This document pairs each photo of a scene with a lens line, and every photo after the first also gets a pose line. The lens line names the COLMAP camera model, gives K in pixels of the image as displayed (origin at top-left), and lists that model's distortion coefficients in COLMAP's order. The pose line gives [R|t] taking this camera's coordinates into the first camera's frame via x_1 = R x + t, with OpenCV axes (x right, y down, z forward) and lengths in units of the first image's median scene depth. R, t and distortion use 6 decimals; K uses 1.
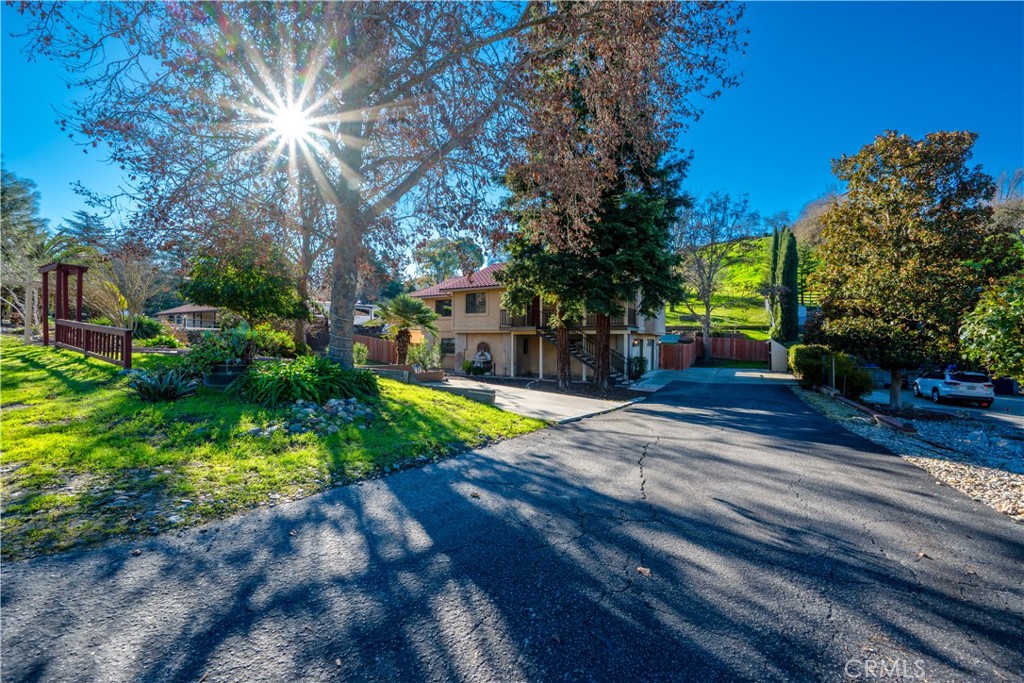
lens RADIAL K [[398.1, 0, 512.6], [0, 398.1, 341.5], [0, 0, 1]] dist [0.001595, -0.000059]
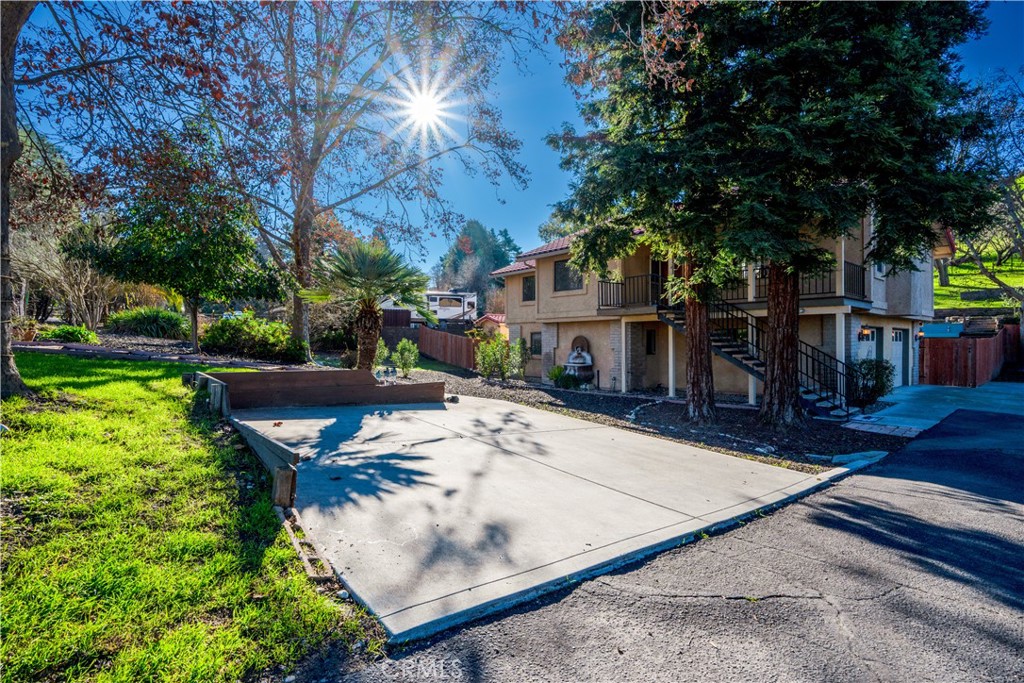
lens RADIAL K [[493.0, 0, 509.3], [0, 493.0, 342.5], [0, 0, 1]] dist [-0.001618, -0.000511]
pose [[0.943219, -0.007432, -0.332089, 0.080023], [0.006940, 0.999972, -0.002669, 0.013001], [0.332100, 0.000212, 0.943244, 0.229821]]
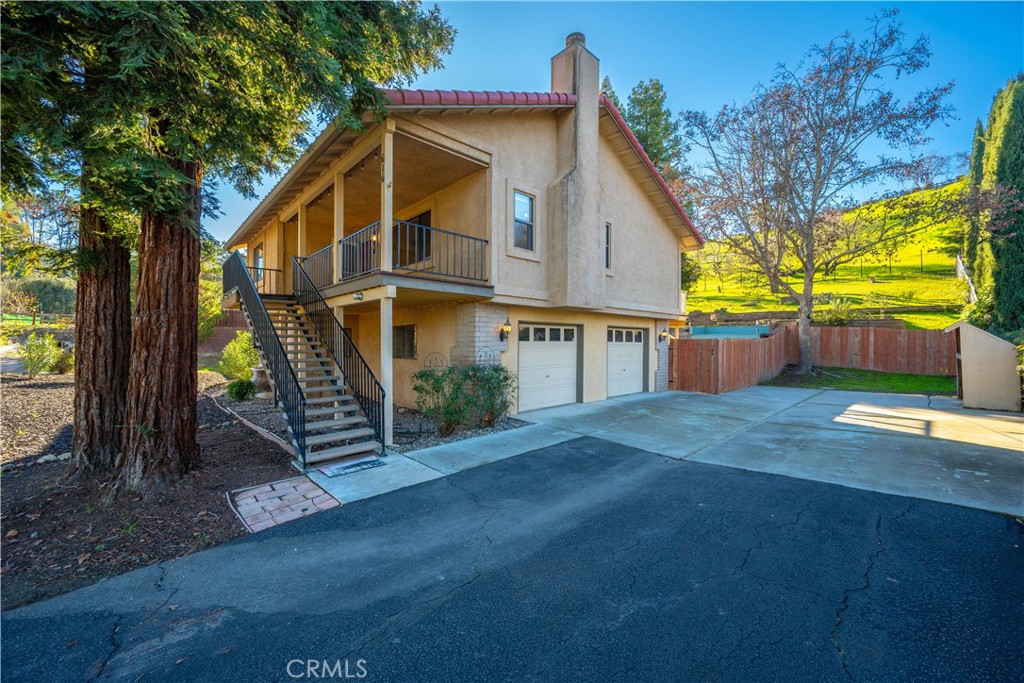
lens RADIAL K [[398.1, 0, 513.5], [0, 398.1, 338.4], [0, 0, 1]] dist [0.001595, -0.000059]
pose [[0.959960, -0.008218, -0.280018, 0.389687], [0.004479, 0.999892, -0.013991, 0.015319], [0.280103, 0.012176, 0.959893, 0.583308]]
